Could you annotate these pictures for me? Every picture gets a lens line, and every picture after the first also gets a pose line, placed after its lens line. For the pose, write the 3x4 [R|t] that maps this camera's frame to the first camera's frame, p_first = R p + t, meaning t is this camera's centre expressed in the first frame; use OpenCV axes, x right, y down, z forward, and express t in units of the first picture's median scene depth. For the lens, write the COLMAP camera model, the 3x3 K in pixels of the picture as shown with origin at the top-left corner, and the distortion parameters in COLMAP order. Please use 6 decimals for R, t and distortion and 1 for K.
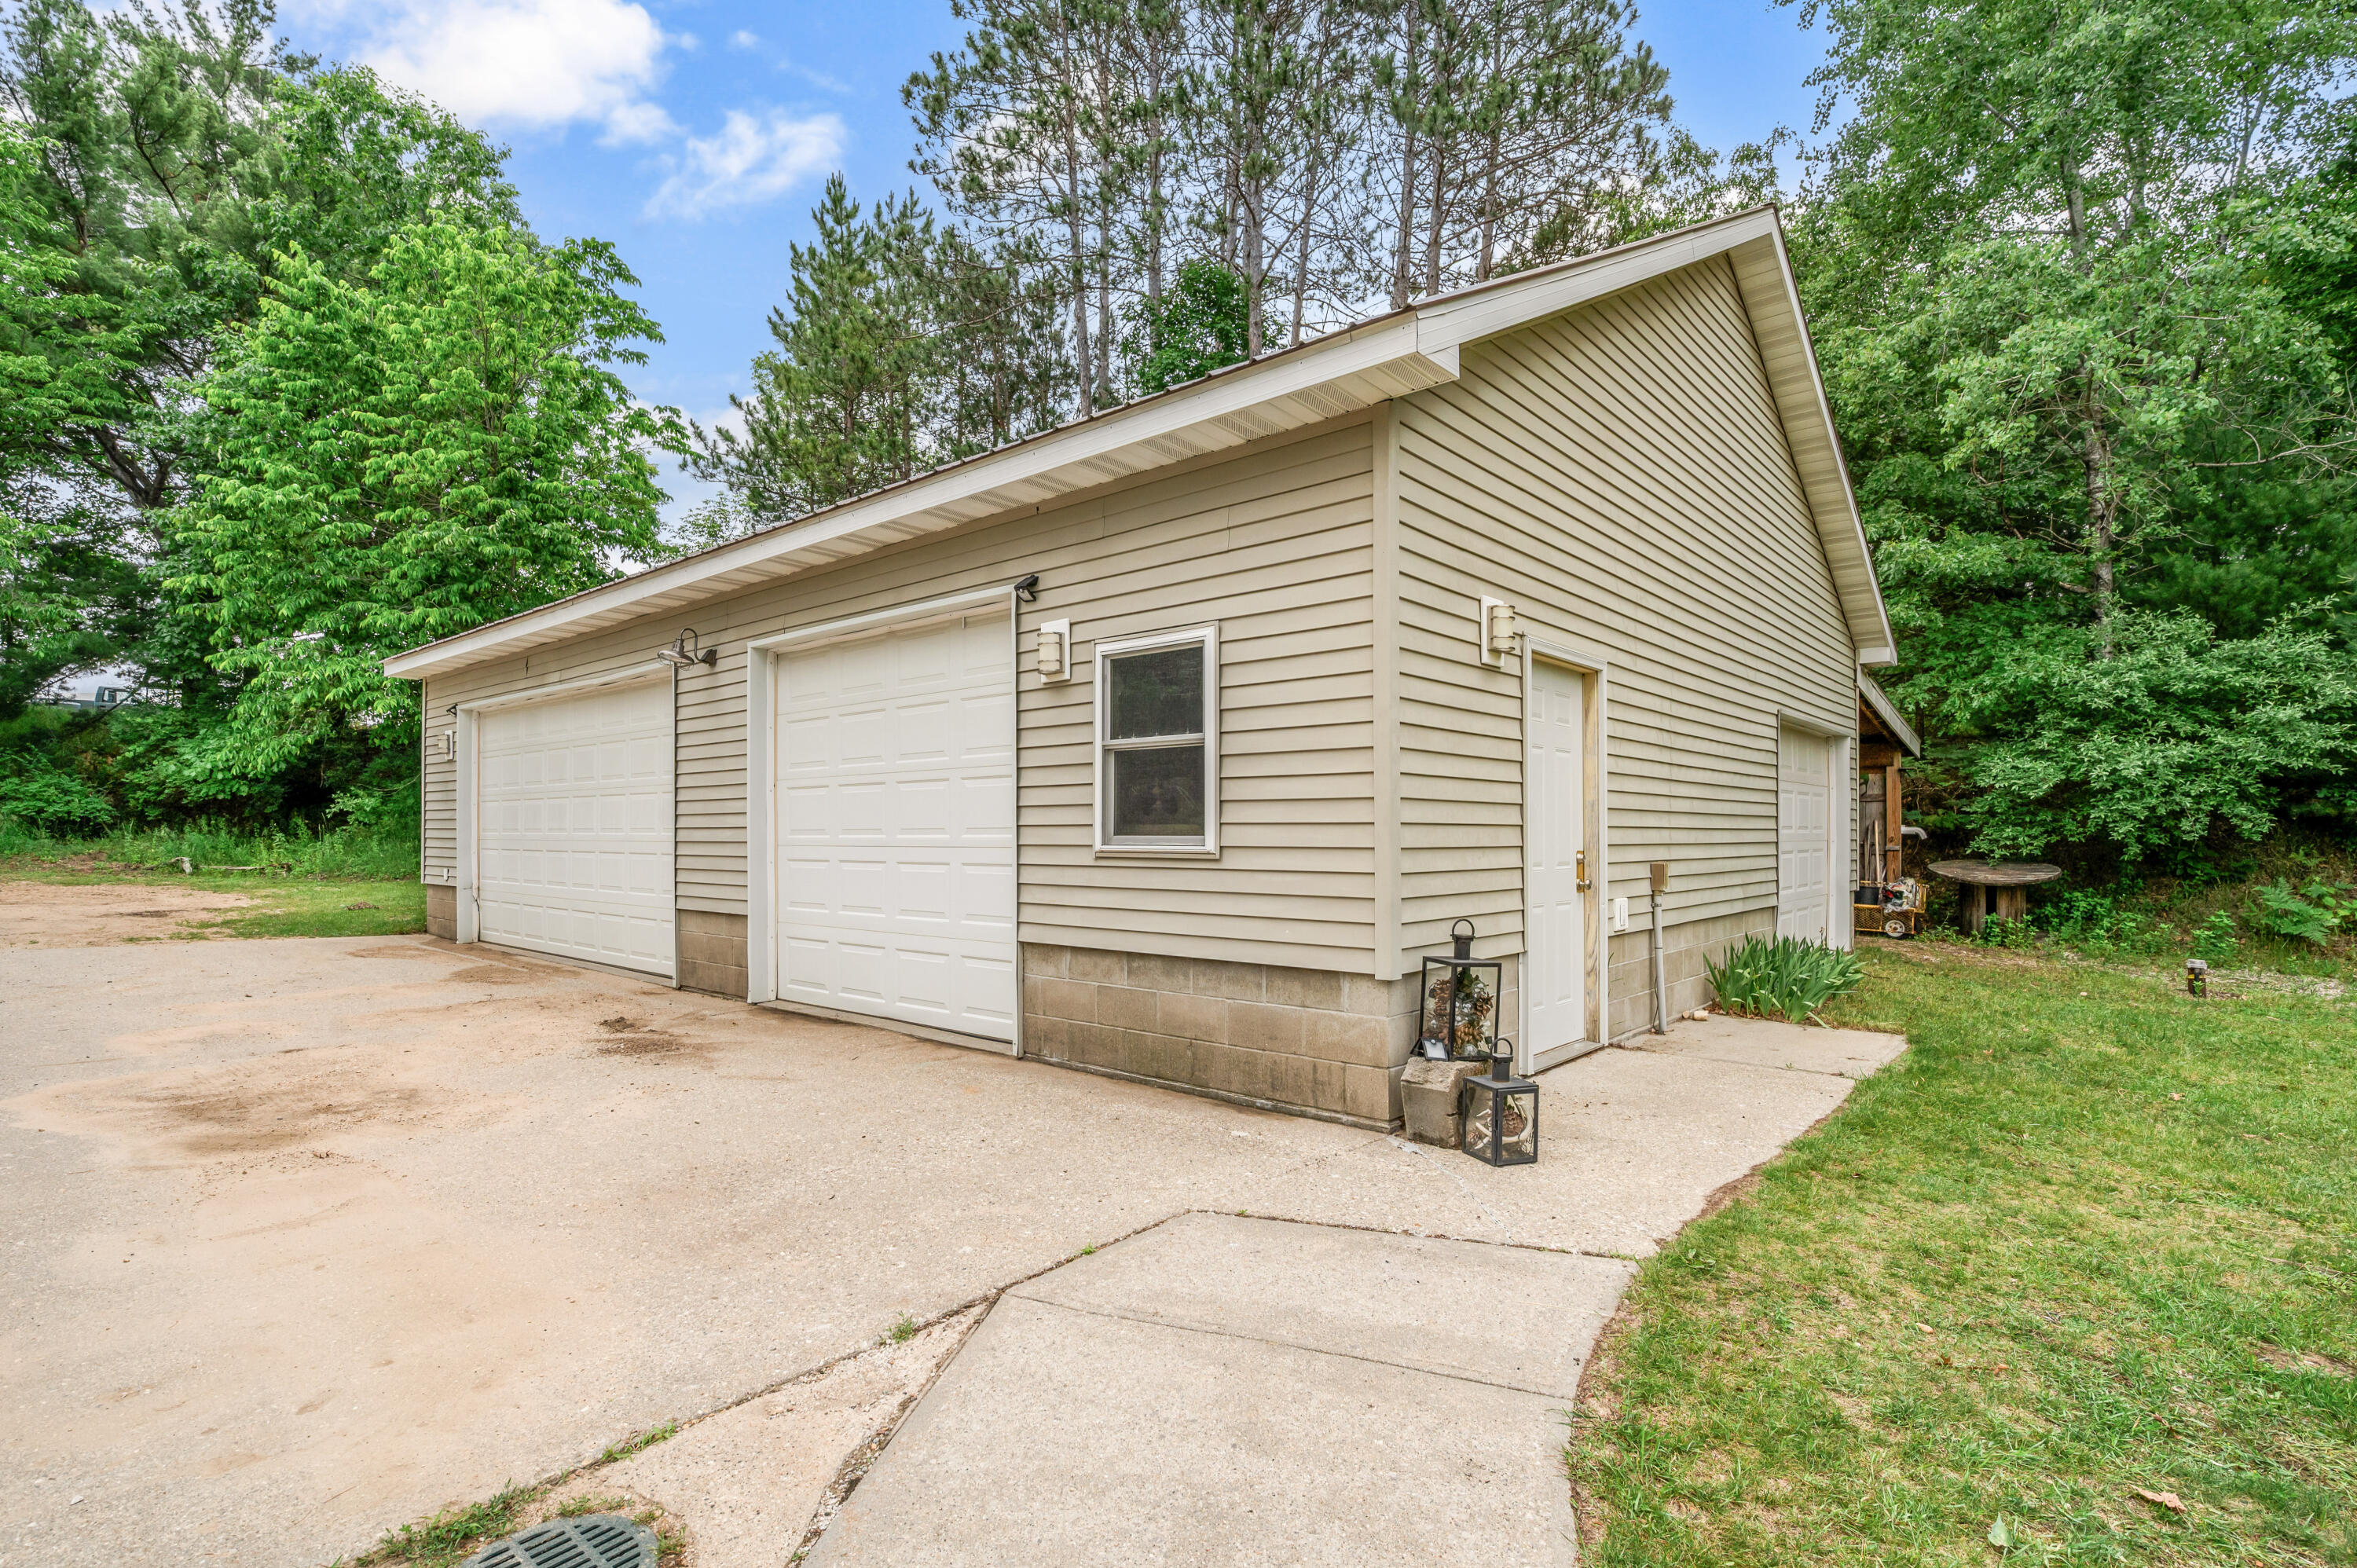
lens RADIAL K [[1127.0, 0, 1179.3], [0, 1127.0, 830.1], [0, 0, 1]] dist [-0.000522, -0.000045]
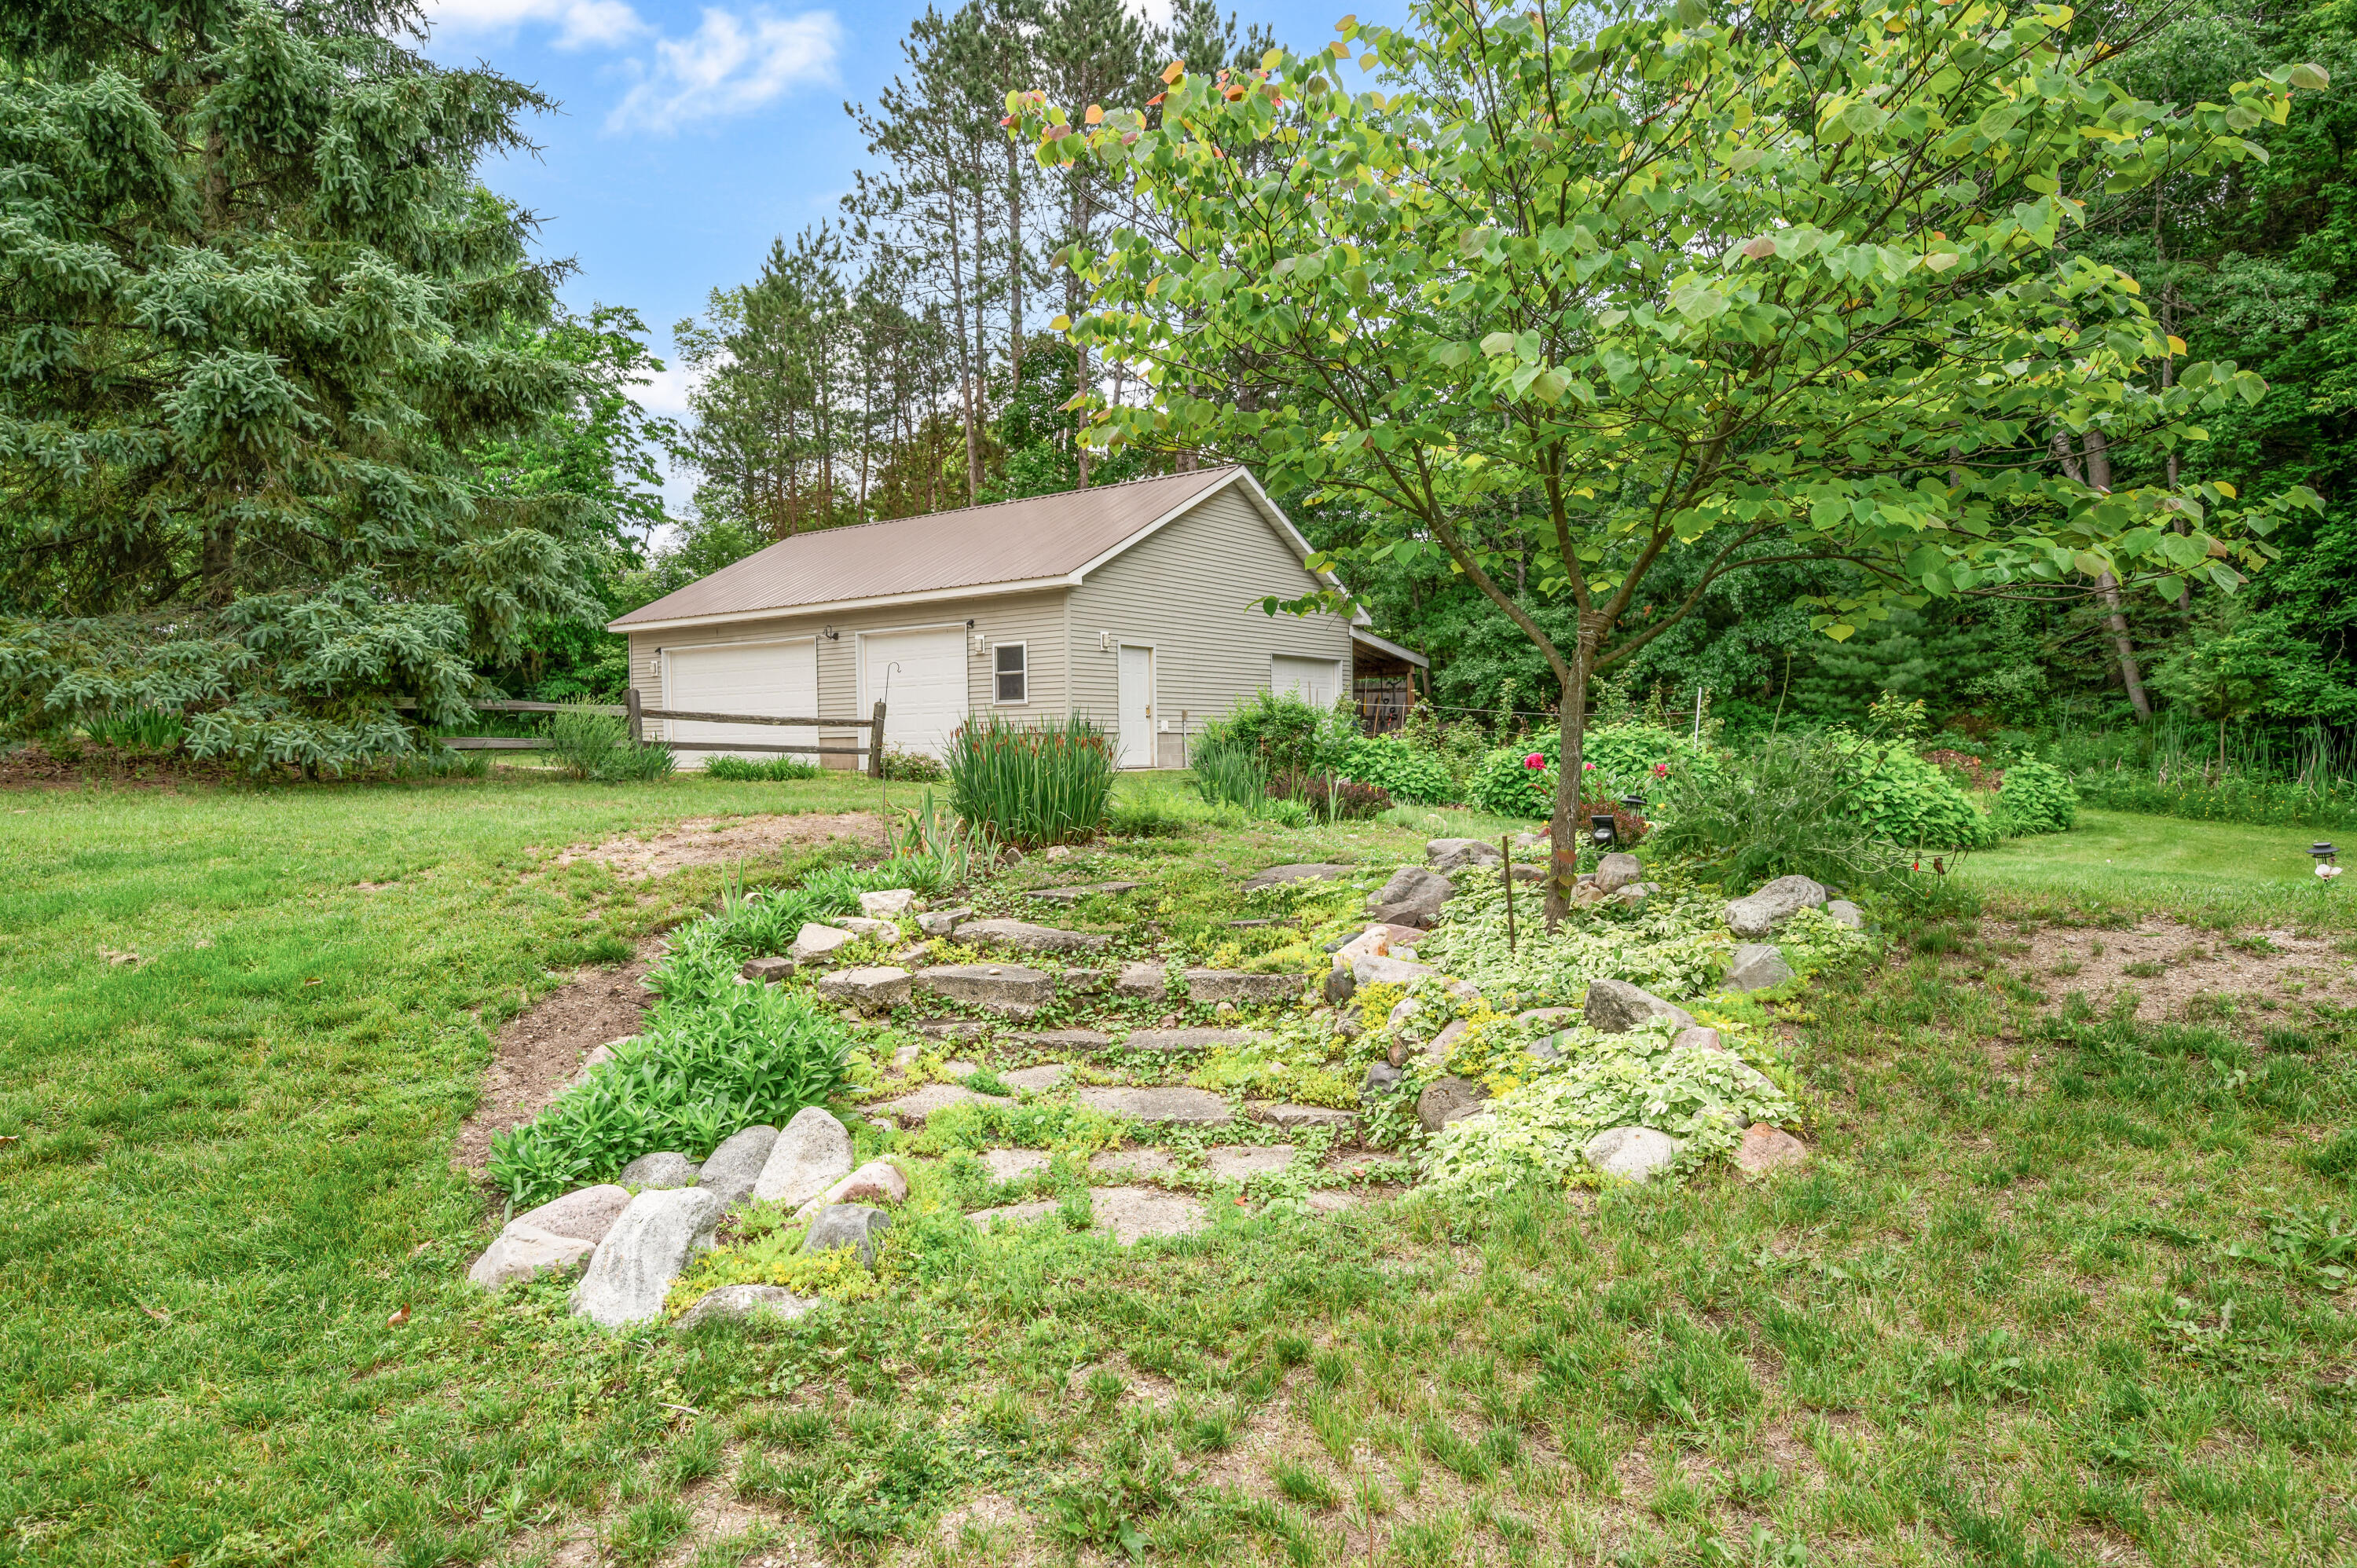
lens RADIAL K [[1301.5, 0, 1178.5], [0, 1301.5, 784.0], [0, 0, 1]] dist [0.004228, 0.000922]
pose [[0.995907, -0.010360, 0.089784, 0.030271], [0.007414, 0.999425, 0.033085, 0.031922], [-0.090075, -0.032284, 0.995412, -0.701605]]
